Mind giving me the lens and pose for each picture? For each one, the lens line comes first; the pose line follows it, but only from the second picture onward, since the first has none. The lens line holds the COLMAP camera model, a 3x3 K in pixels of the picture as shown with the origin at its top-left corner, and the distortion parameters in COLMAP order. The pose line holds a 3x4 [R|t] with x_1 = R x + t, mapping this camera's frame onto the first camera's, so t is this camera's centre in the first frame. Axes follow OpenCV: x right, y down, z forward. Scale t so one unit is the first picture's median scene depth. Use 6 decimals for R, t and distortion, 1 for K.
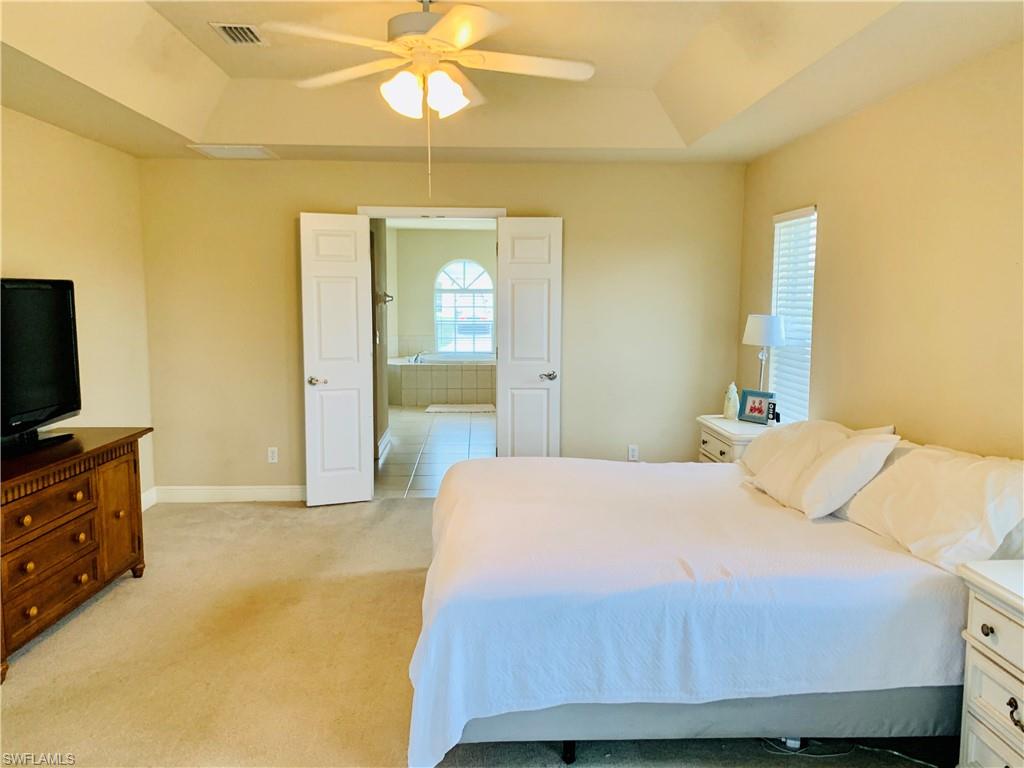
lens RADIAL K [[798.4, 0, 512.6], [0, 798.4, 369.9], [0, 0, 1]] dist [0.105857, -0.146278]
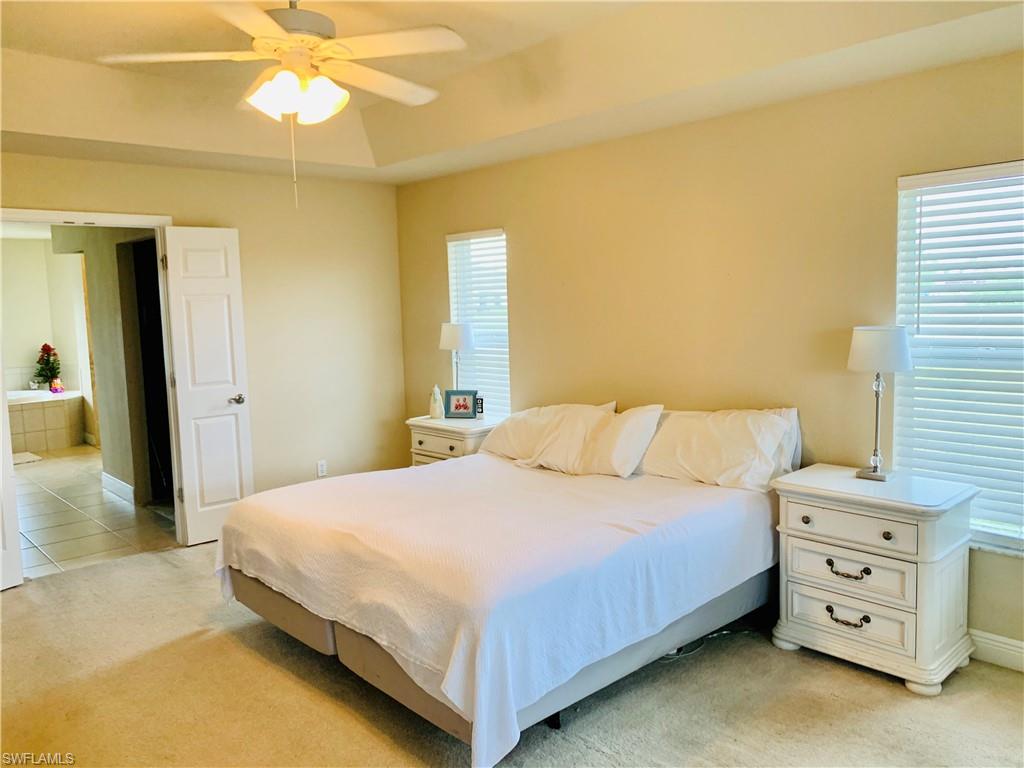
lens RADIAL K [[798.4, 0, 512.6], [0, 798.4, 369.9], [0, 0, 1]] dist [0.105857, -0.146278]
pose [[0.763551, -0.085307, 0.640088, -0.379984], [0.097201, 0.995125, 0.016674, -0.014252], [-0.638390, 0.049486, 0.768121, 0.101344]]
